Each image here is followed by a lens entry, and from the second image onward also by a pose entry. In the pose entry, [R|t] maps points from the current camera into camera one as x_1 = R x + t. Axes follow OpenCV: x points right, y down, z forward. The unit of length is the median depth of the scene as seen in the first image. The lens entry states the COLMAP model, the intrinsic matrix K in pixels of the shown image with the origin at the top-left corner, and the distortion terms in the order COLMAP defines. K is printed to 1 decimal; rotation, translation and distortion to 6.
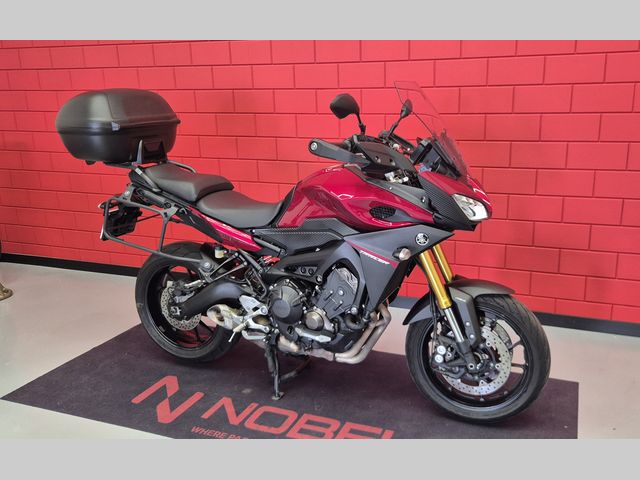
lens RADIAL K [[571.9, 0, 349.5], [0, 571.9, 233.2], [0, 0, 1]] dist [0.003971, 0.002896]
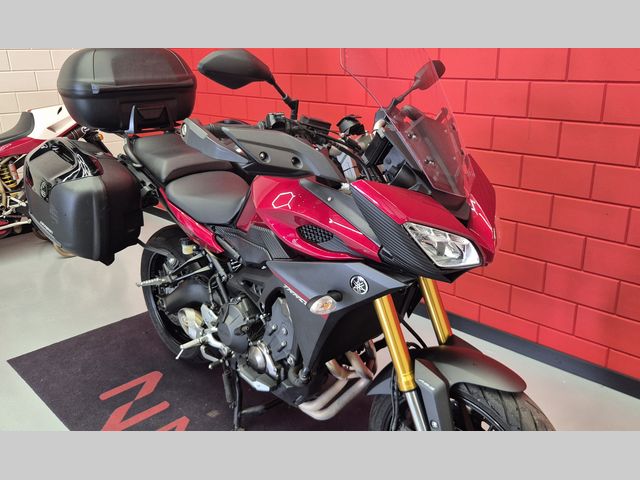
lens RADIAL K [[543.9, 0, 344.2], [0, 543.9, 230.2], [0, 0, 1]] dist [-0.002352, -0.003325]
pose [[0.926582, 0.122271, -0.355662, 0.259938], [-0.096548, 0.991317, 0.089270, -0.083925], [0.363489, -0.048377, 0.930342, 0.358963]]
